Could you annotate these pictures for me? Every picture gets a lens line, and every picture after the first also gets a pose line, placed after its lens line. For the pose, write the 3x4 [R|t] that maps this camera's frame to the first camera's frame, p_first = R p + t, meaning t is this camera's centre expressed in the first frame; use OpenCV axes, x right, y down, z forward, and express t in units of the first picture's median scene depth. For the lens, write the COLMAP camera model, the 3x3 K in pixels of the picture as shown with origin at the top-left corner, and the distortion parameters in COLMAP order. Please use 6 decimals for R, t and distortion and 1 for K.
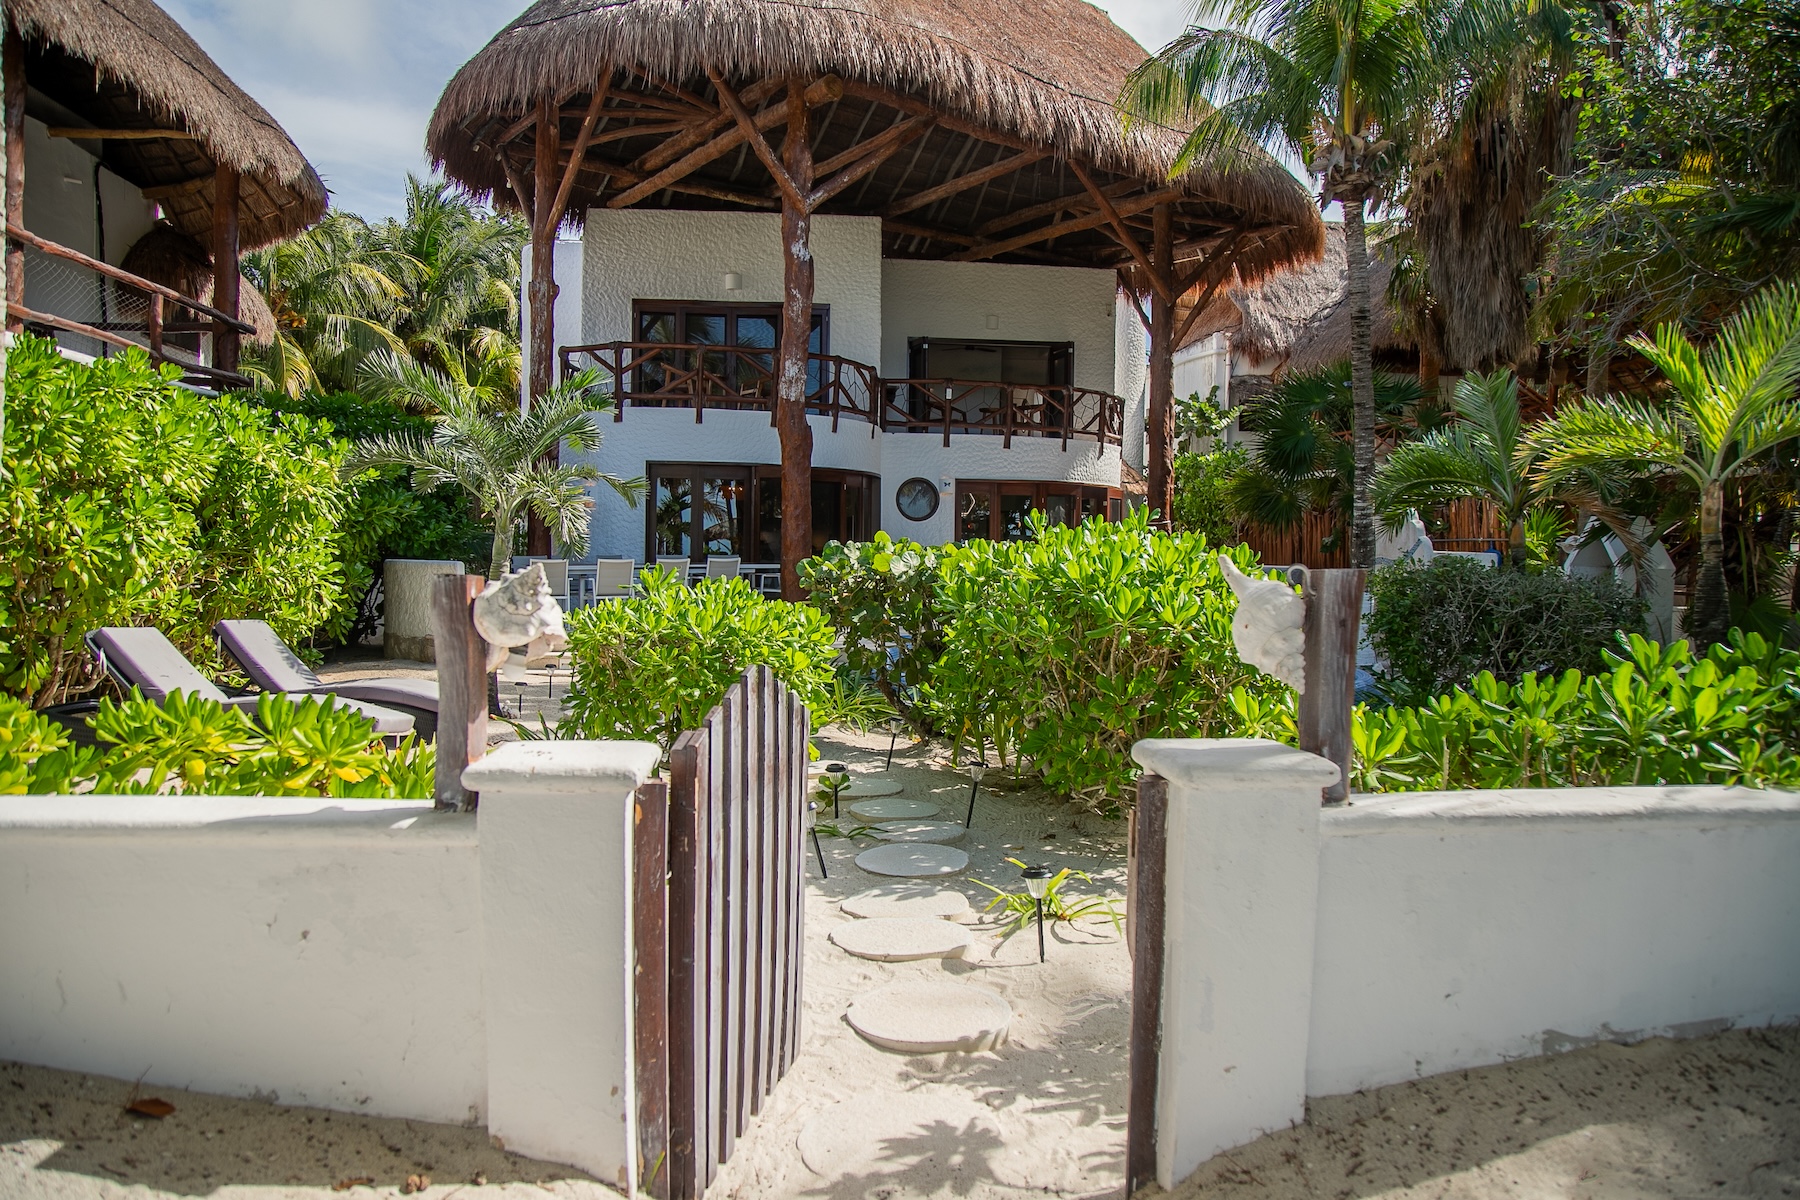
lens RADIAL K [[1249.8, 0, 897.6], [0, 1249.8, 601.4], [0, 0, 1]] dist [-0.120134, 0.069778]
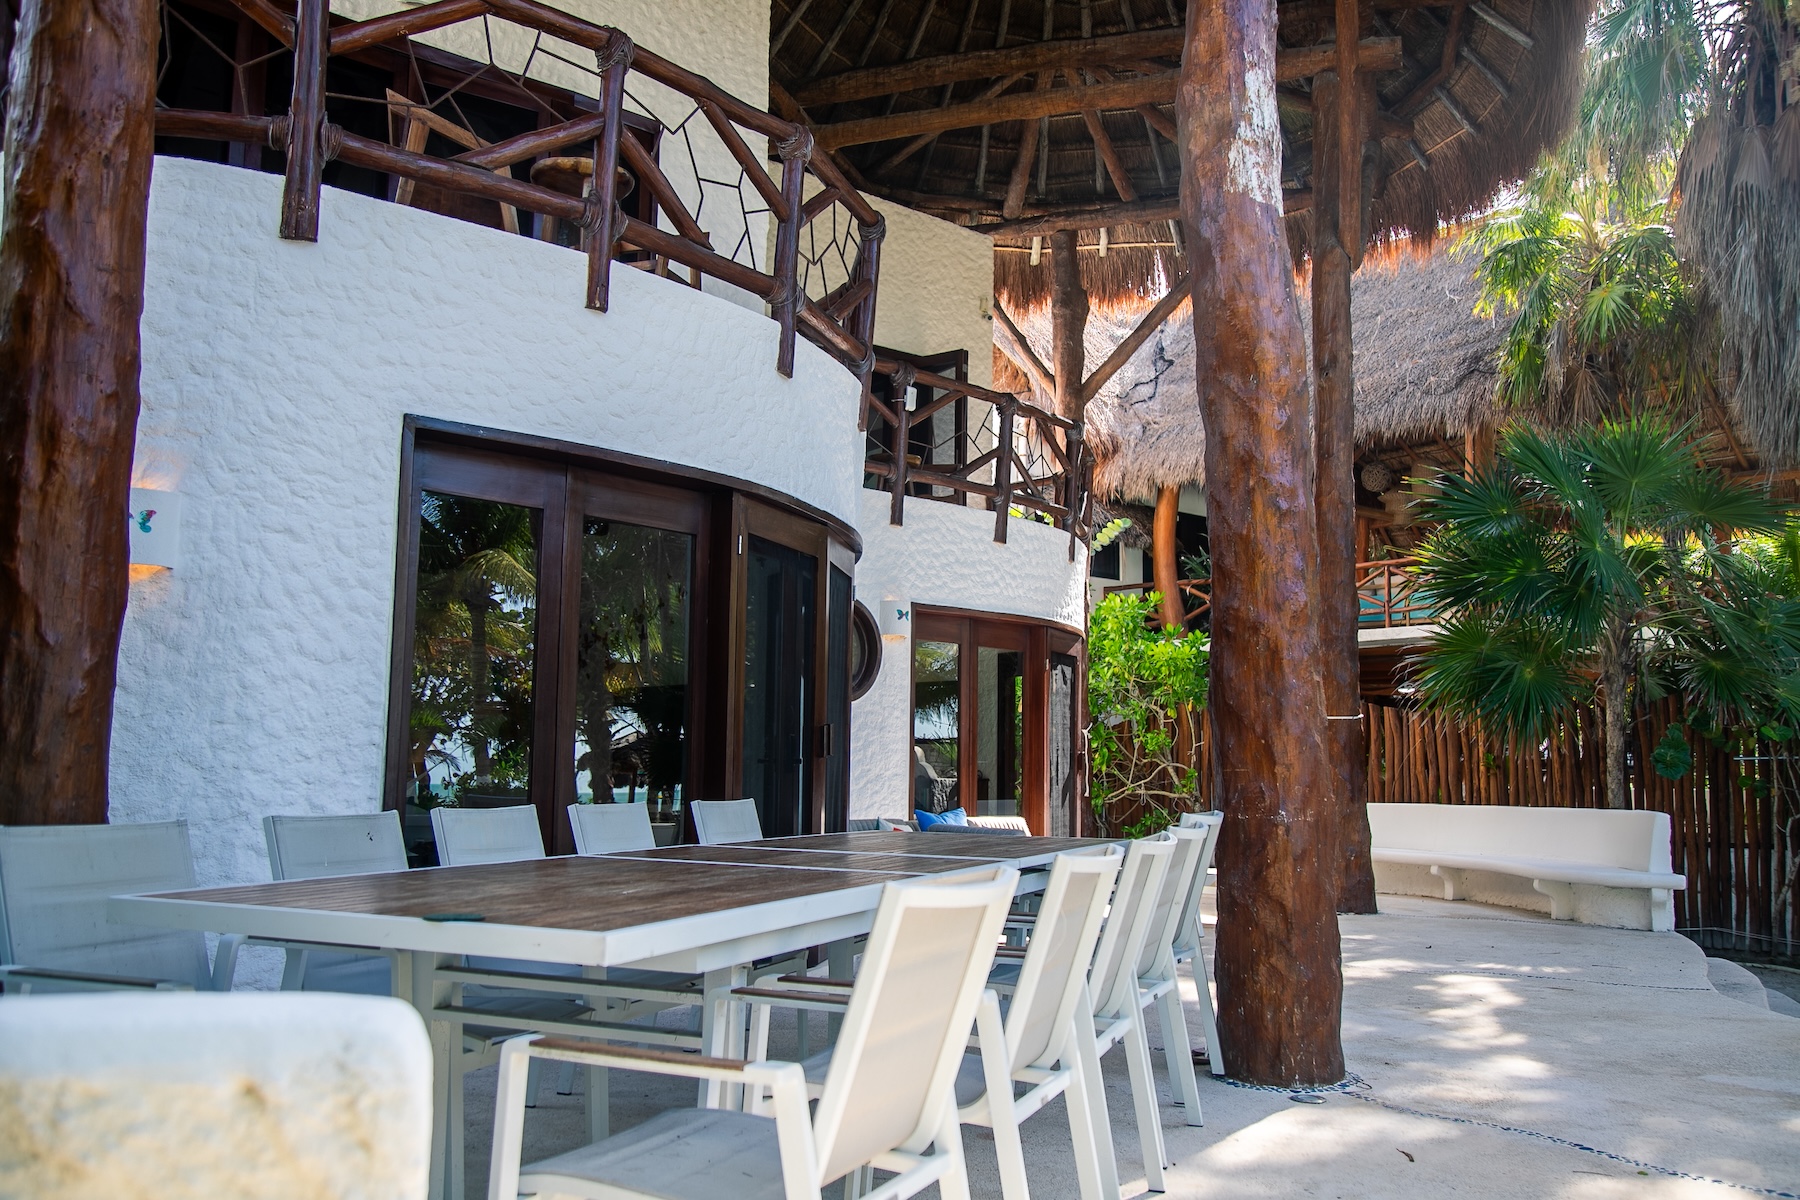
lens RADIAL K [[1538.6, 0, 905.7], [0, 1538.6, 604.0], [0, 0, 1]] dist [-0.054072, 0.076617]
pose [[0.820222, 0.051568, 0.569717, -0.231267], [0.036791, 0.989111, -0.142498, -0.024627], [-0.570861, 0.137840, 0.809393, 0.564908]]
